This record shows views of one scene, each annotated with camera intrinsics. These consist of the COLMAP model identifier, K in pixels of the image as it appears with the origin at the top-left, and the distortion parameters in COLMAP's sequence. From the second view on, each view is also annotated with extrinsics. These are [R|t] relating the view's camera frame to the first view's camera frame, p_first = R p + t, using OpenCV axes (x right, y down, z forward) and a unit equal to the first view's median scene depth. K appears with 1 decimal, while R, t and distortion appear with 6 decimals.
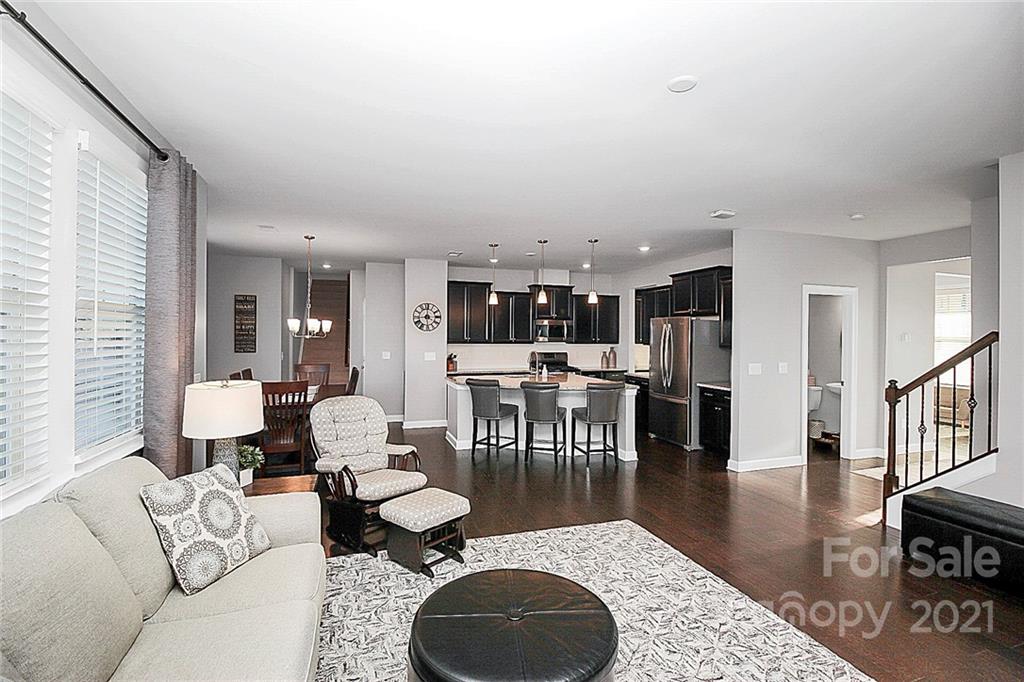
lens RADIAL K [[457.7, 0, 509.0], [0, 457.7, 337.9], [0, 0, 1]] dist [-0.000593, -0.000160]
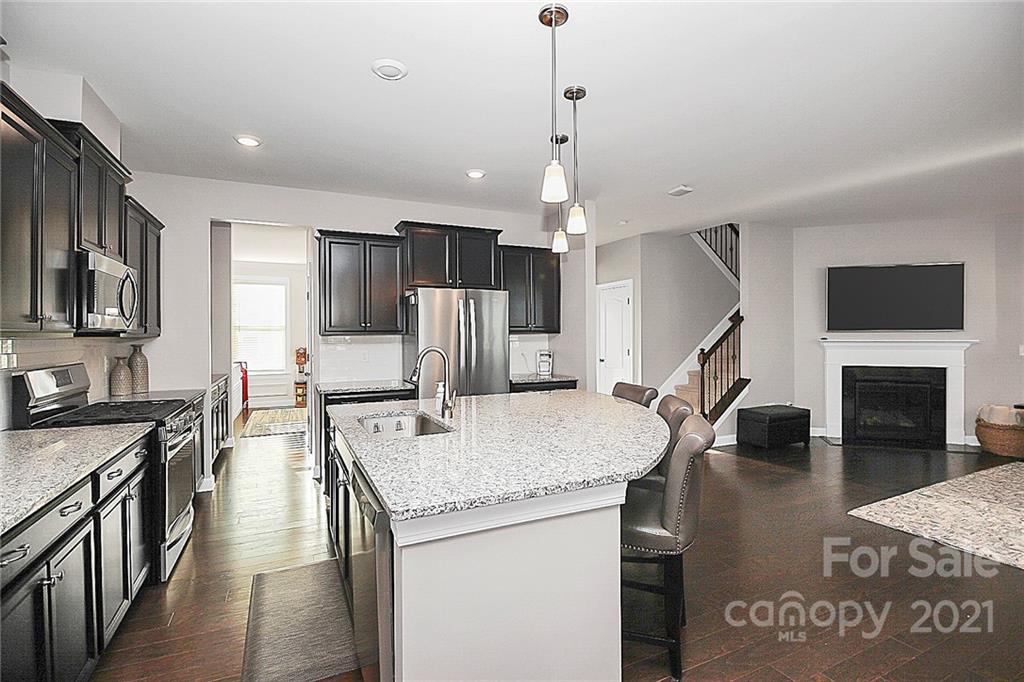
lens RADIAL K [[491.3, 0, 506.5], [0, 491.3, 334.9], [0, 0, 1]] dist [-0.004102, -0.001268]
pose [[-0.138009, -0.010378, 0.990377, -0.621616], [0.008870, 0.999892, 0.011714, 0.023978], [-0.990391, 0.010401, -0.137902, 1.832743]]
